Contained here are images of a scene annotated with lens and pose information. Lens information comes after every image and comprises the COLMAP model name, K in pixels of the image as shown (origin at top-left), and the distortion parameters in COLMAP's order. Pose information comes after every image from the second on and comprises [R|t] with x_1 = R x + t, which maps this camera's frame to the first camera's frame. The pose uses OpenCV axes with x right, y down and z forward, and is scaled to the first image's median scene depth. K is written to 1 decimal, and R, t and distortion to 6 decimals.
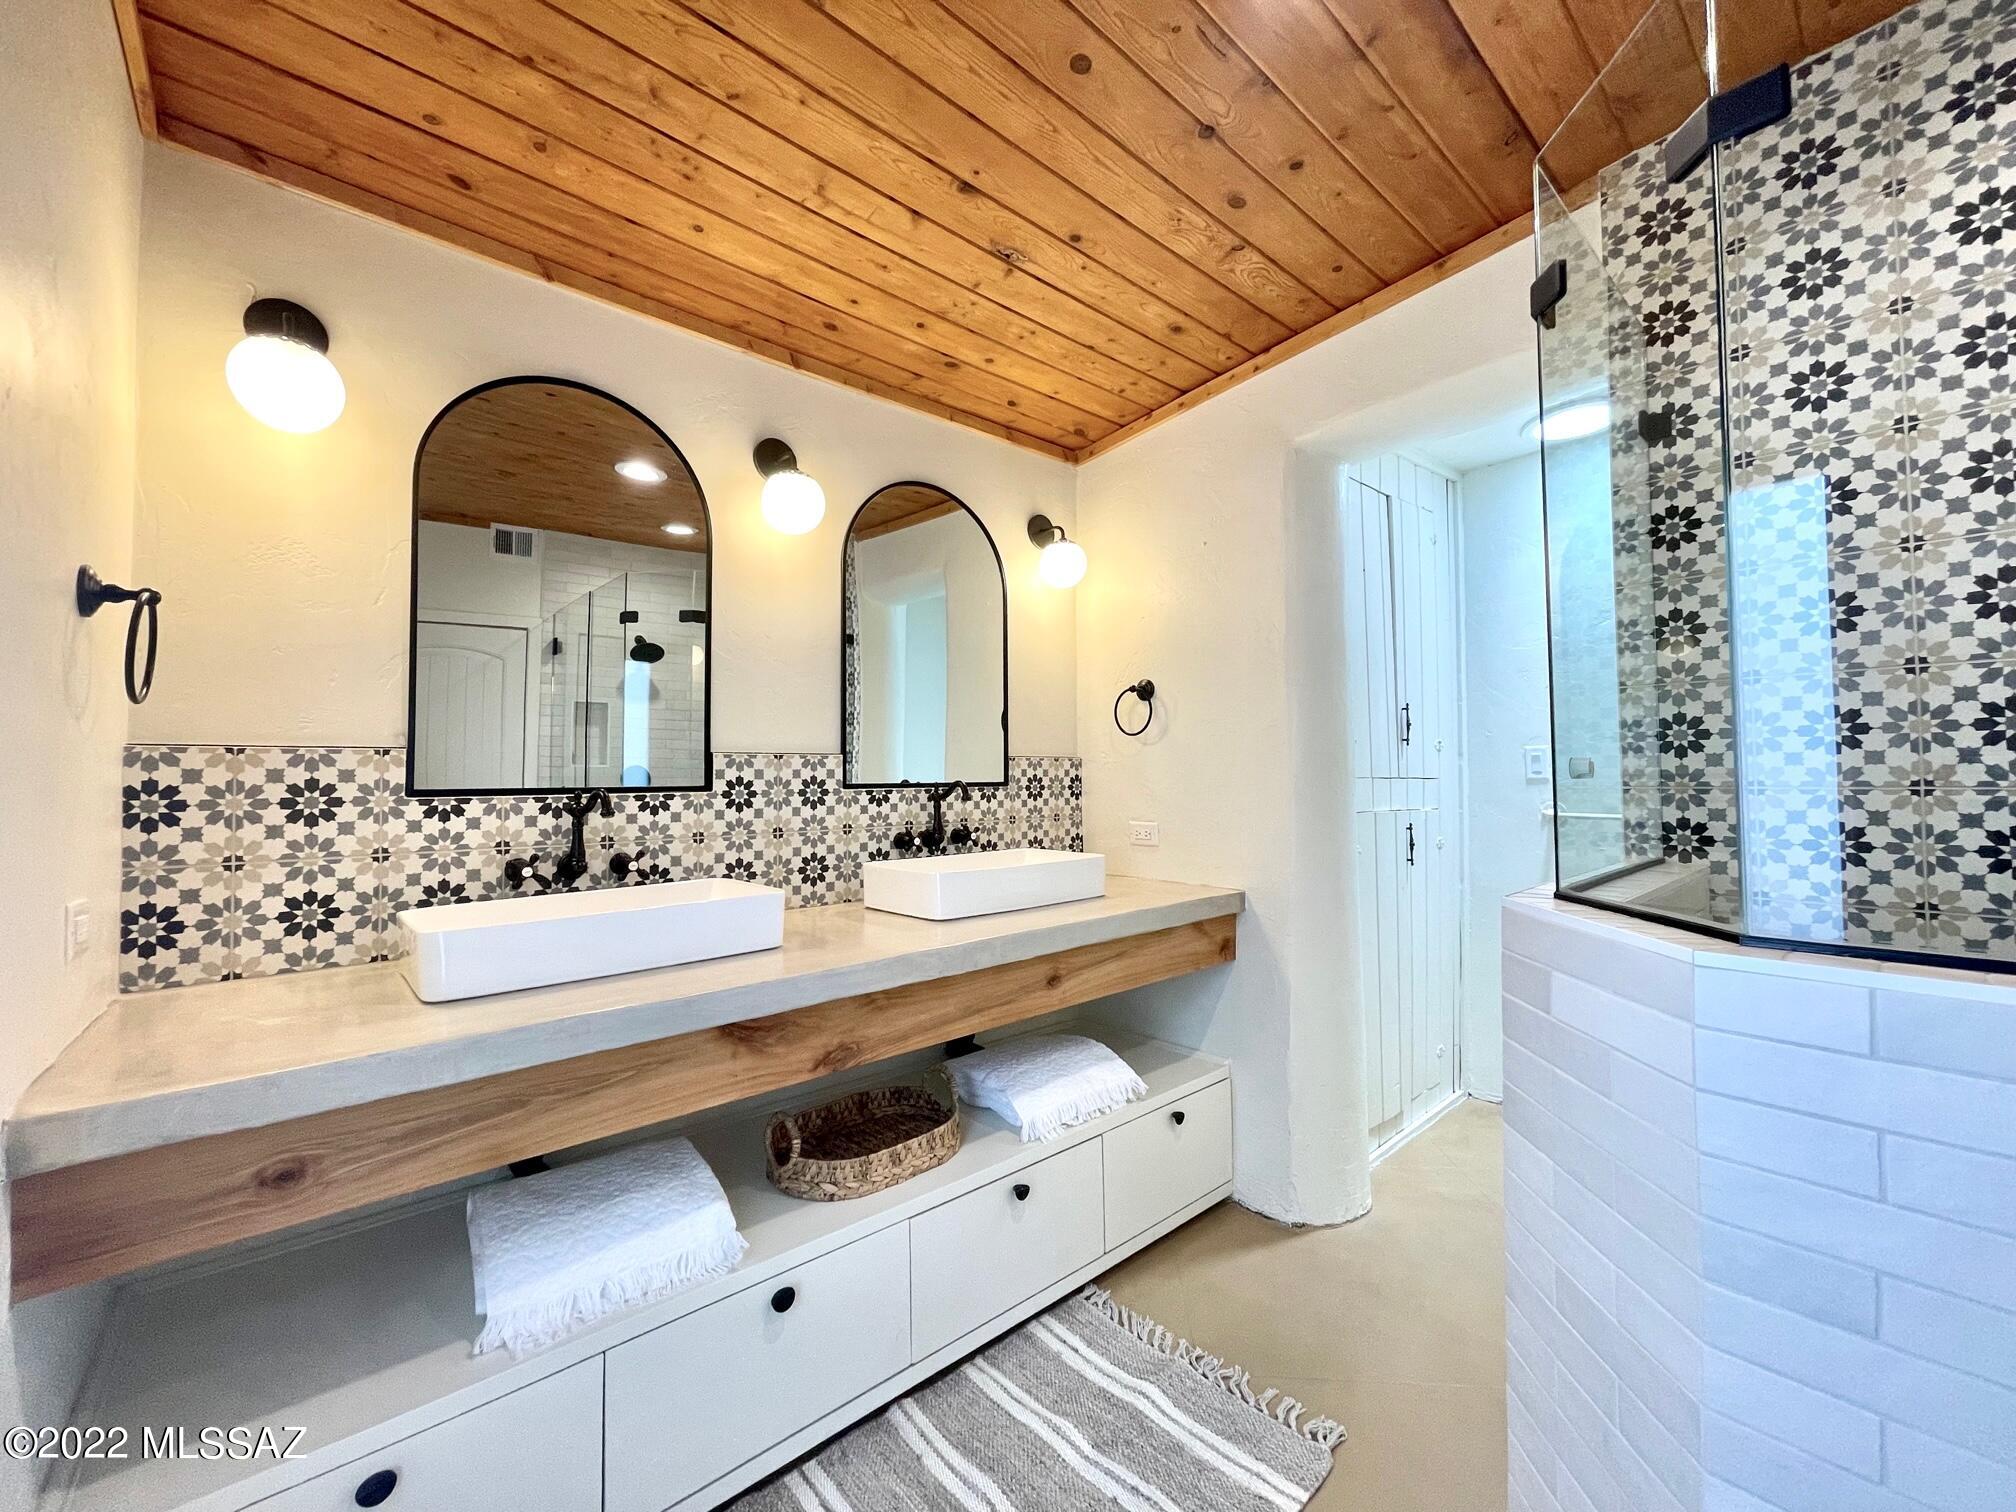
lens RADIAL K [[816.1, 0, 1006.4], [0, 816.1, 751.5], [0, 0, 1]] dist [0.000211, 0.000901]
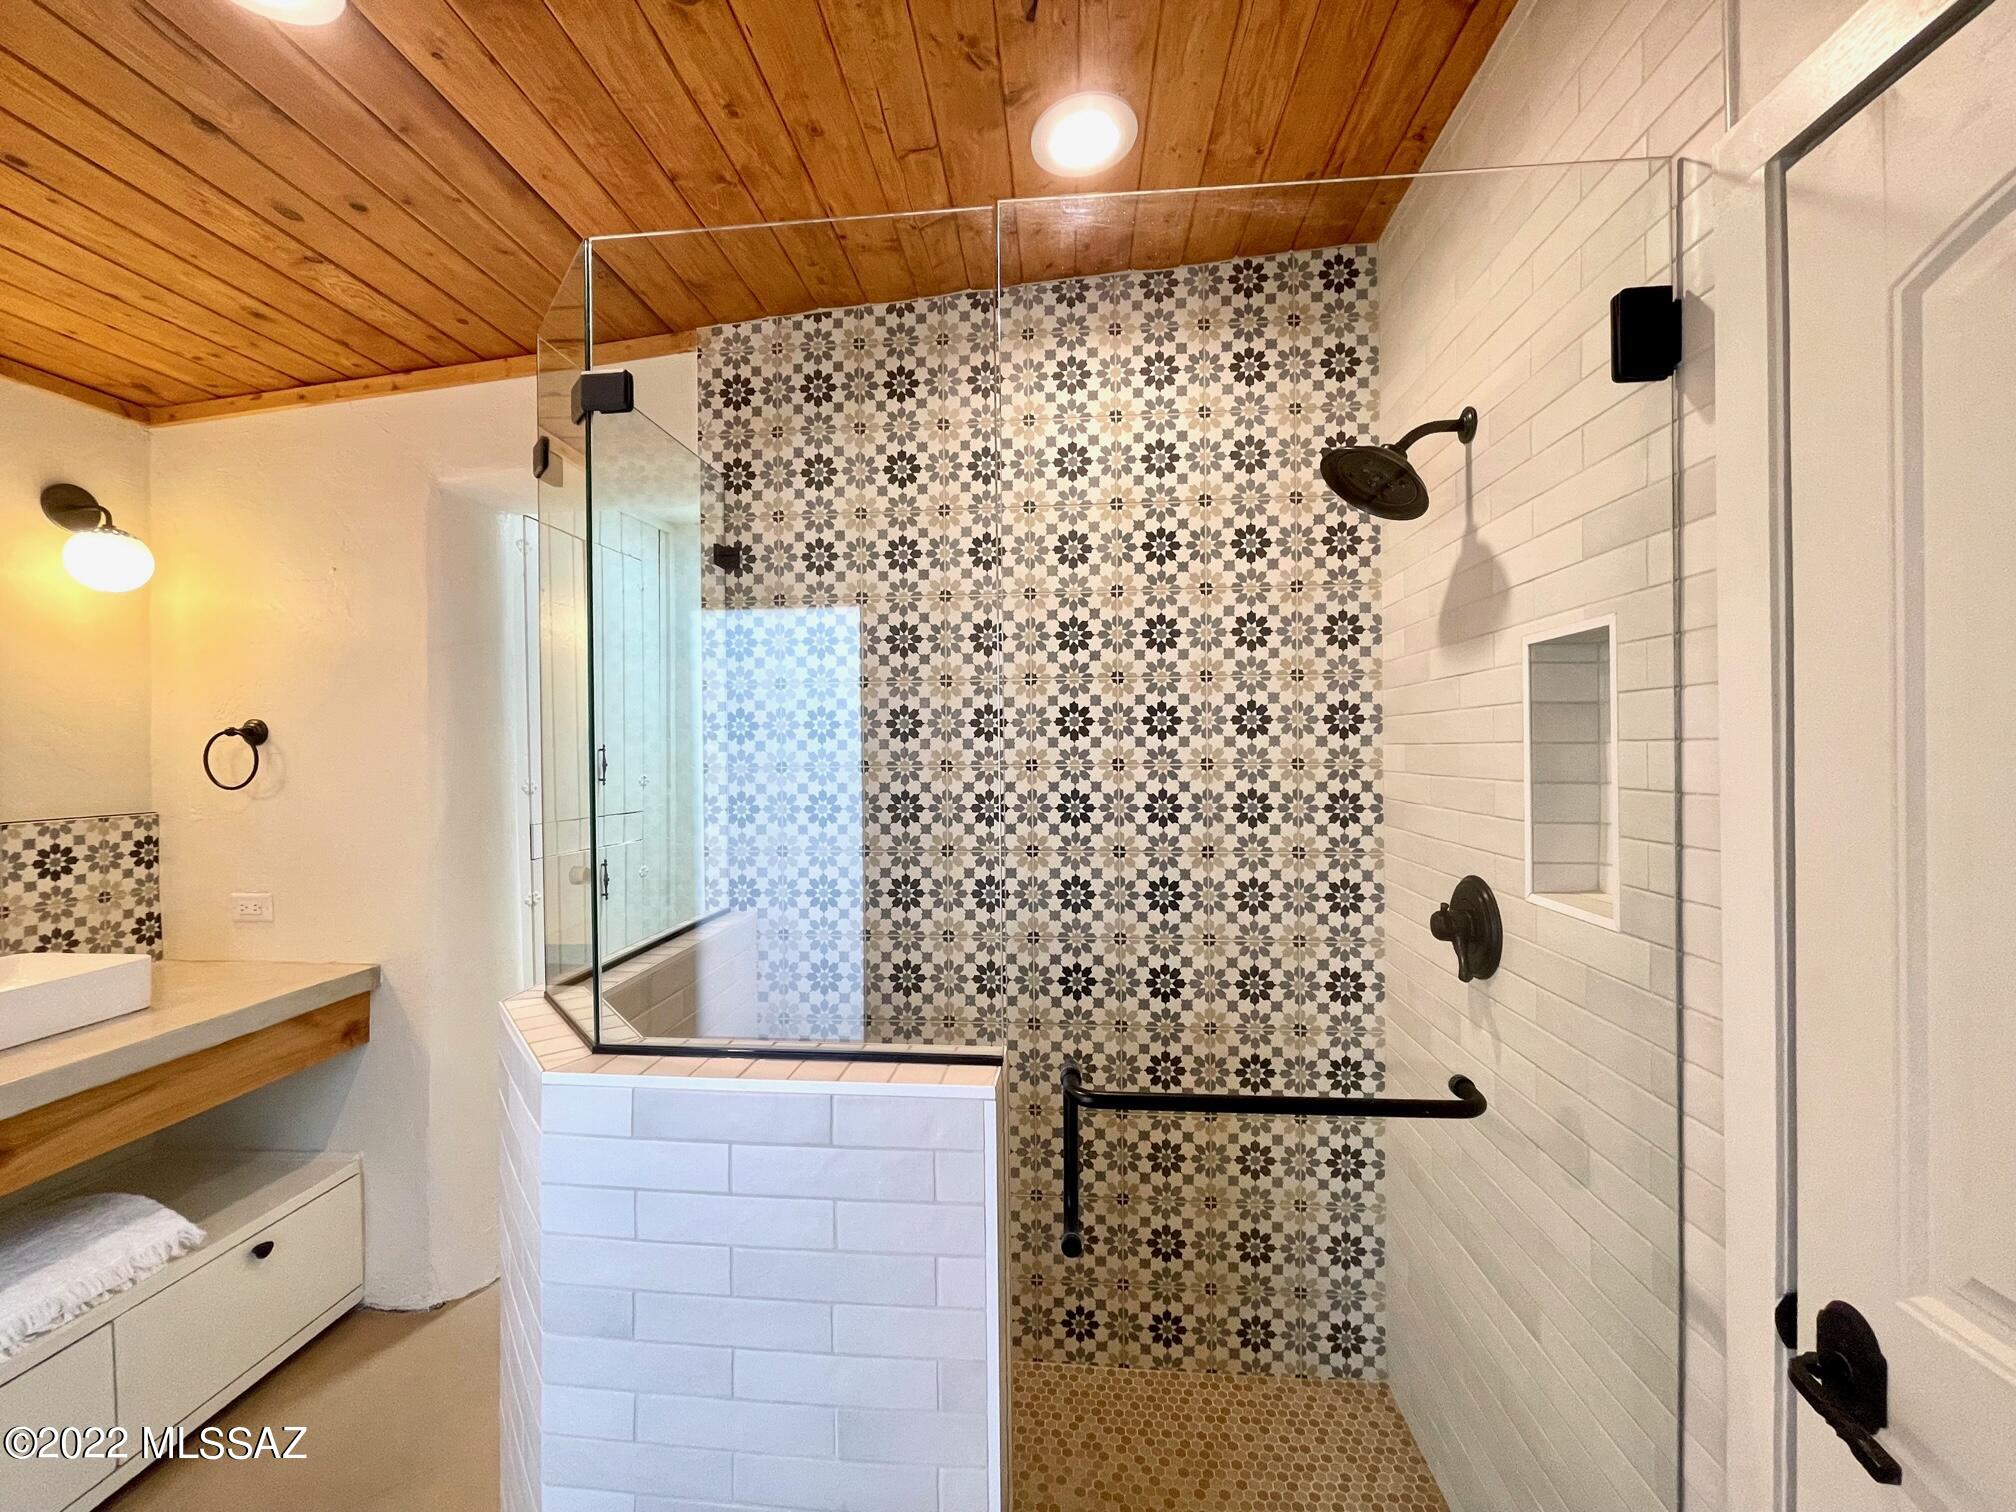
lens RADIAL K [[816.1, 0, 1006.4], [0, 816.1, 751.5], [0, 0, 1]] dist [0.000211, 0.000901]
pose [[0.728308, -0.004384, 0.685236, 0.180604], [-0.016410, 0.999581, 0.023837, -0.100826], [-0.685054, -0.028605, 0.727931, -0.132687]]
